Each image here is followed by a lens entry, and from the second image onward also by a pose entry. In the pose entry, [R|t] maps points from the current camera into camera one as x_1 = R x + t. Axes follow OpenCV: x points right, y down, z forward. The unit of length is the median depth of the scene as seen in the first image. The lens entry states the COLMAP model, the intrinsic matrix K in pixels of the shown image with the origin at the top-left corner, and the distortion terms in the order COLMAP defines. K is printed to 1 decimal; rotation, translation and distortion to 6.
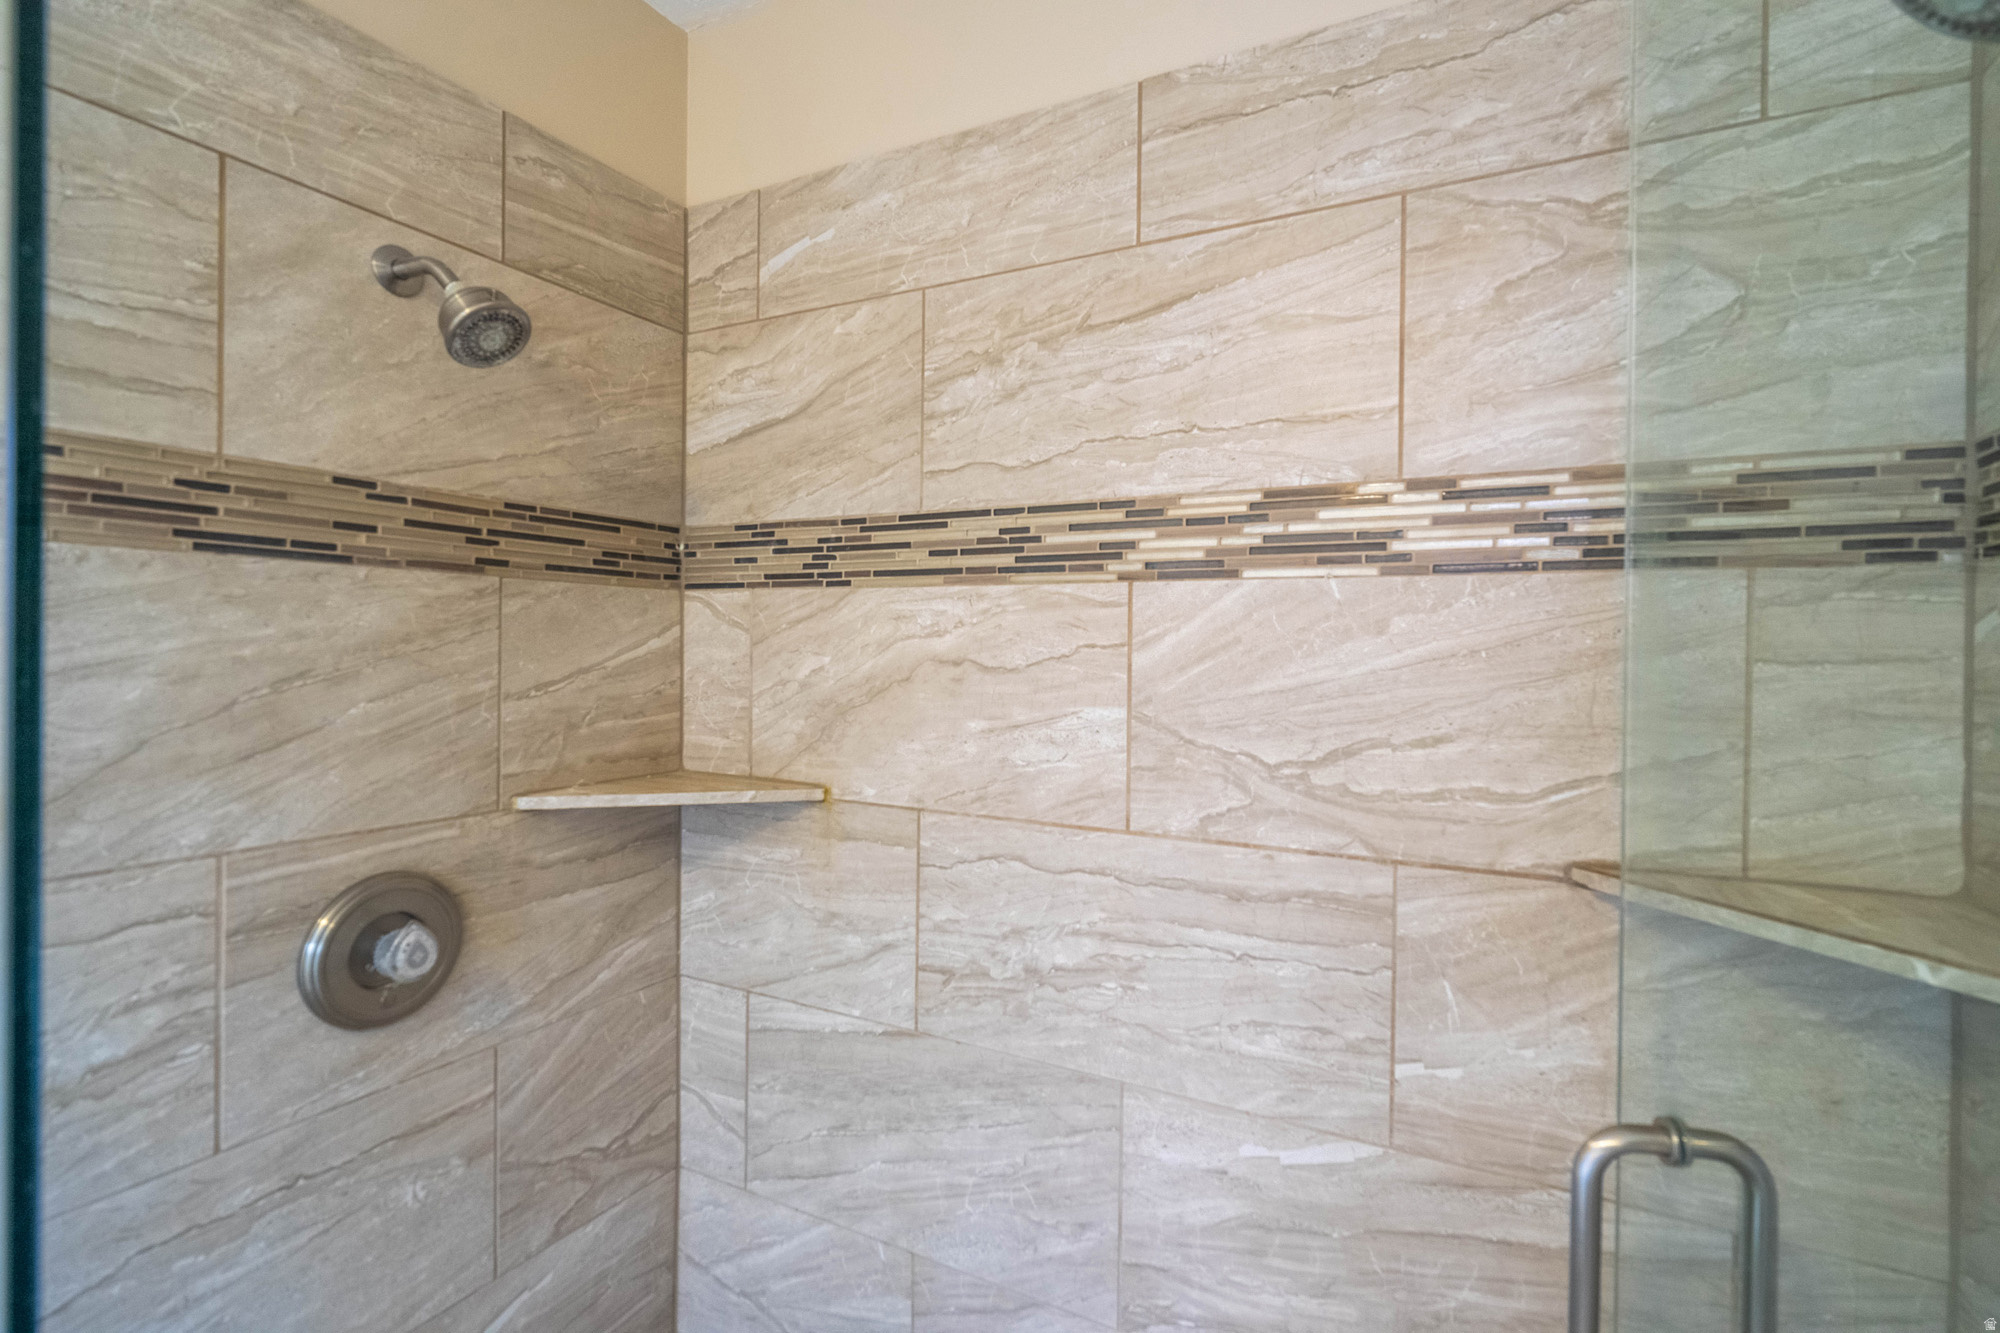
lens RADIAL K [[890.8, 0, 999.4], [0, 890.8, 693.8], [0, 0, 1]] dist [0.003774, 0.000180]
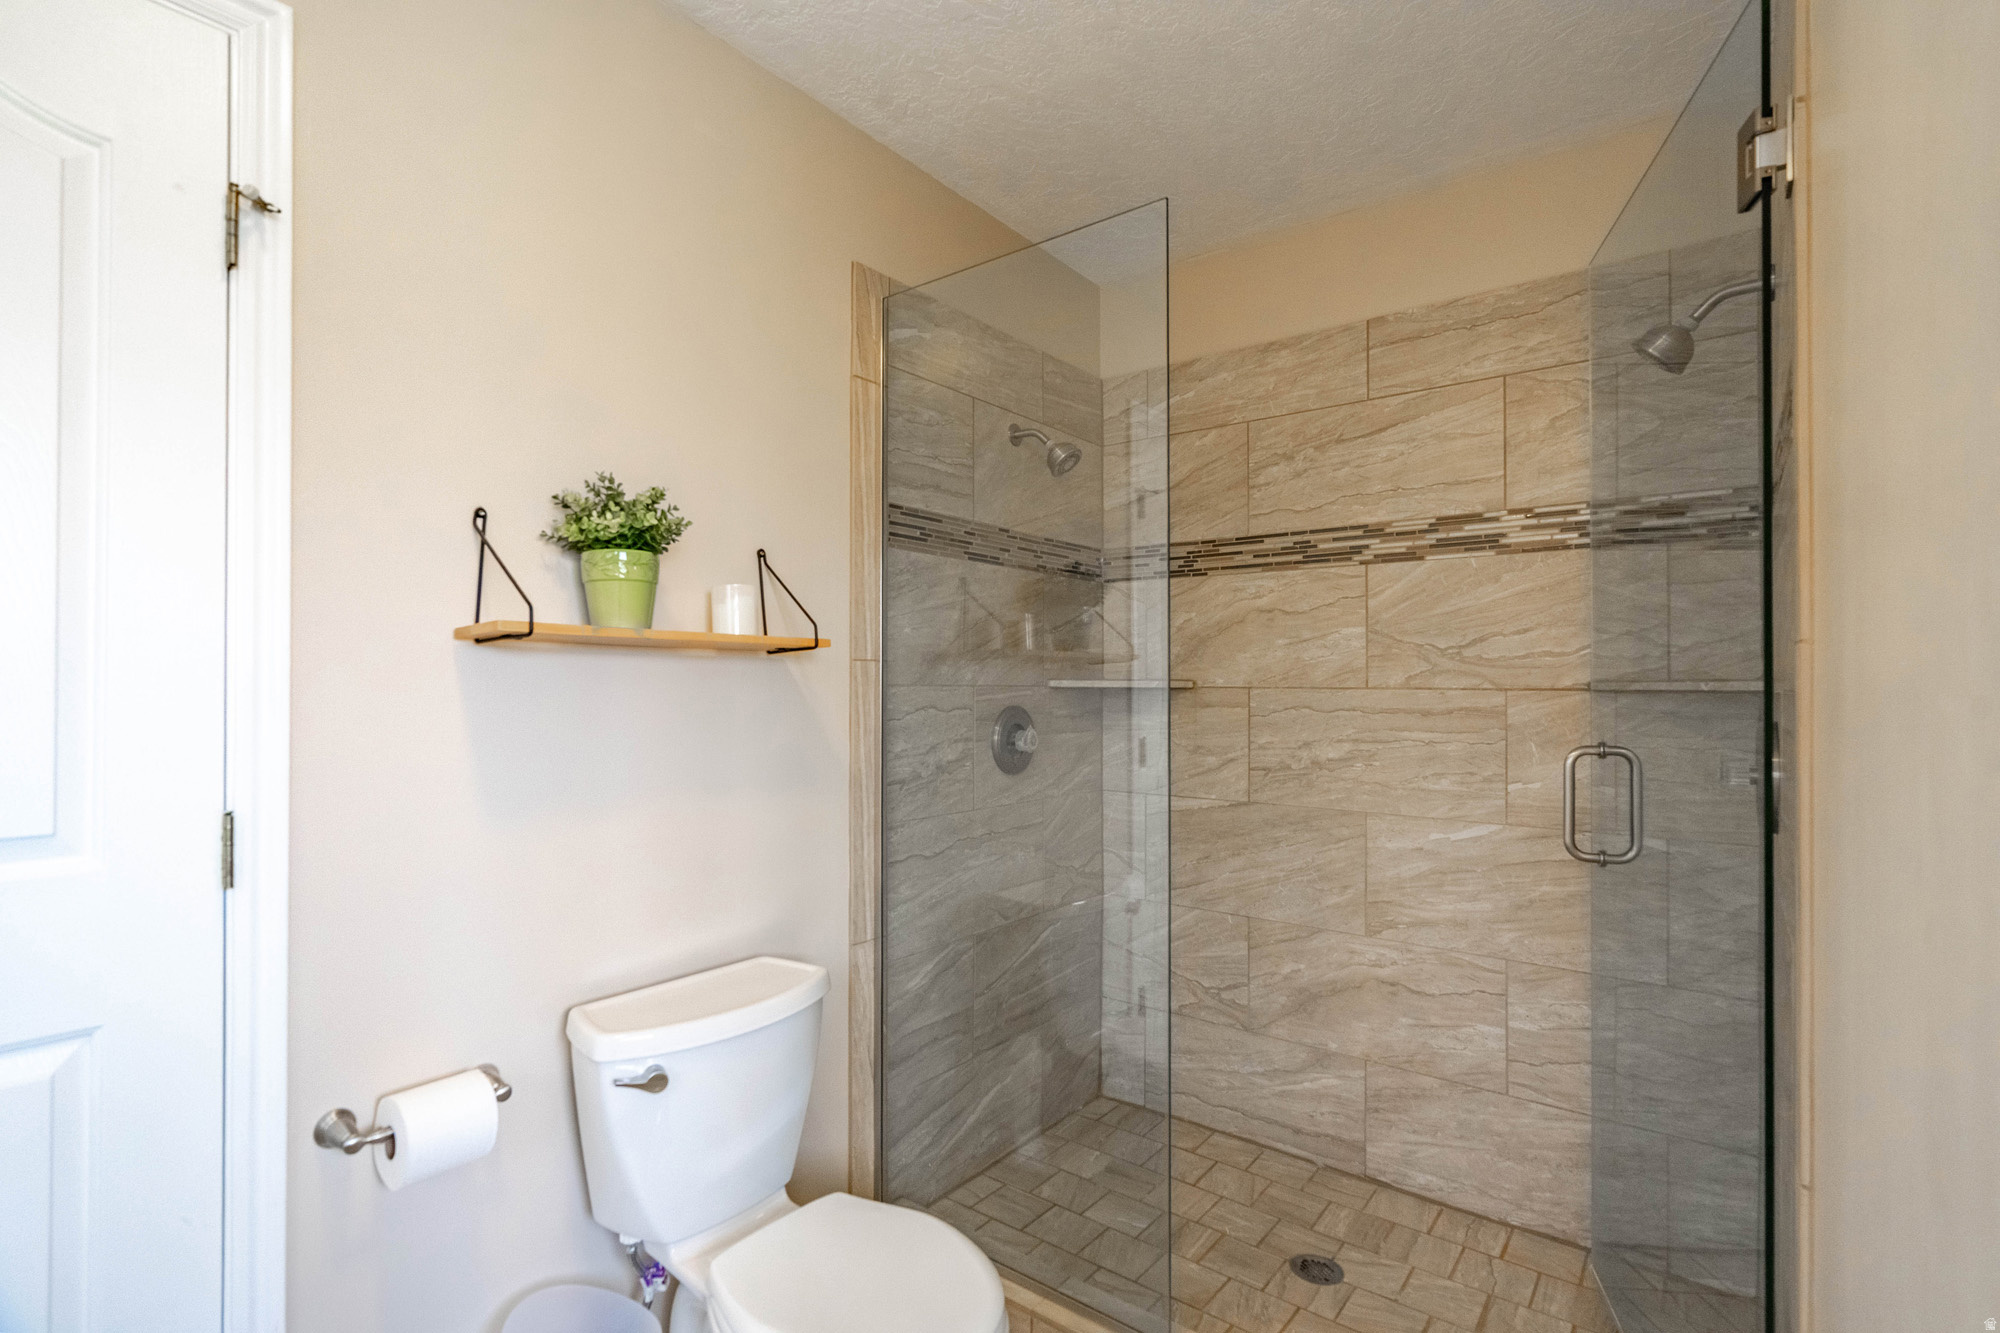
lens RADIAL K [[890.8, 0, 999.4], [0, 890.8, 693.8], [0, 0, 1]] dist [0.003774, 0.000180]
pose [[0.983845, -0.004391, -0.178970, -0.315343], [-0.003523, 0.999031, -0.043878, 0.261194], [0.178989, 0.043800, 0.982876, -1.135907]]
